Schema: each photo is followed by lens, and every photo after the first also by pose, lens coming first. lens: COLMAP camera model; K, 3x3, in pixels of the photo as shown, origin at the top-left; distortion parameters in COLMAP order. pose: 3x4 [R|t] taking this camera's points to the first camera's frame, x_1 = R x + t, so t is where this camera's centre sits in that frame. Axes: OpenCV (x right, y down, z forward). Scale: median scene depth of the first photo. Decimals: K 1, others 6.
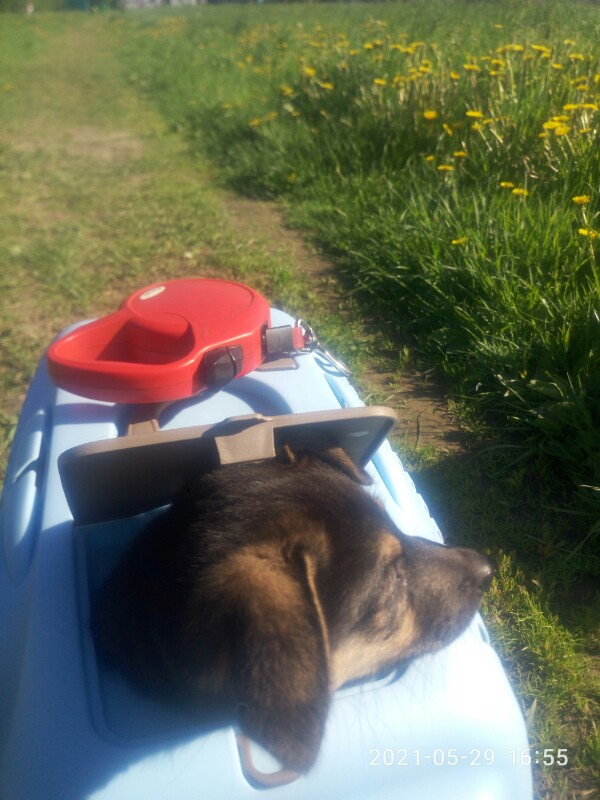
lens RADIAL K [[606.0, 0, 300.0], [0, 606.0, 400.0], [0, 0, 1]] dist [0.009616, 0.006586]
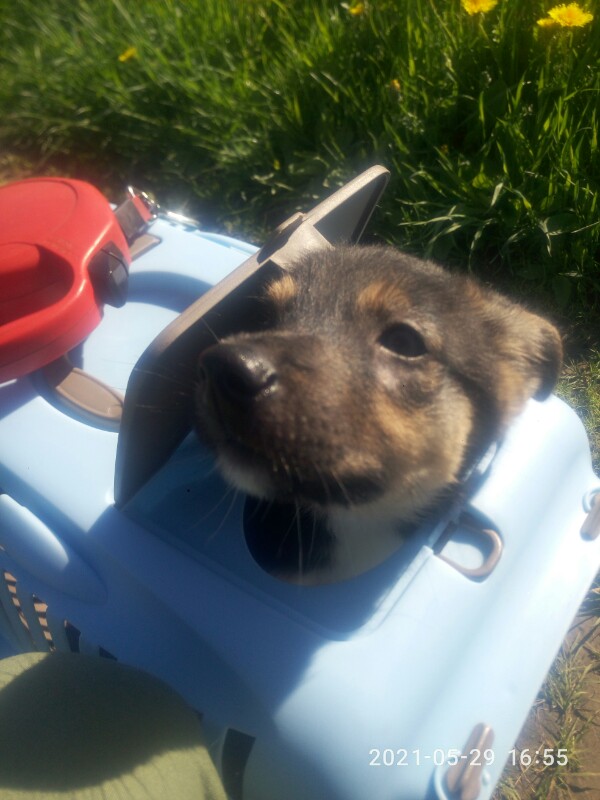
lens RADIAL K [[606.0, 0, 300.0], [0, 606.0, 400.0], [0, 0, 1]] dist [0.009616, 0.006586]
pose [[0.789596, -0.532266, 0.305338, -0.097200], [0.438388, 0.837485, 0.326245, -0.023730], [-0.429365, -0.123745, 0.894613, 0.040444]]
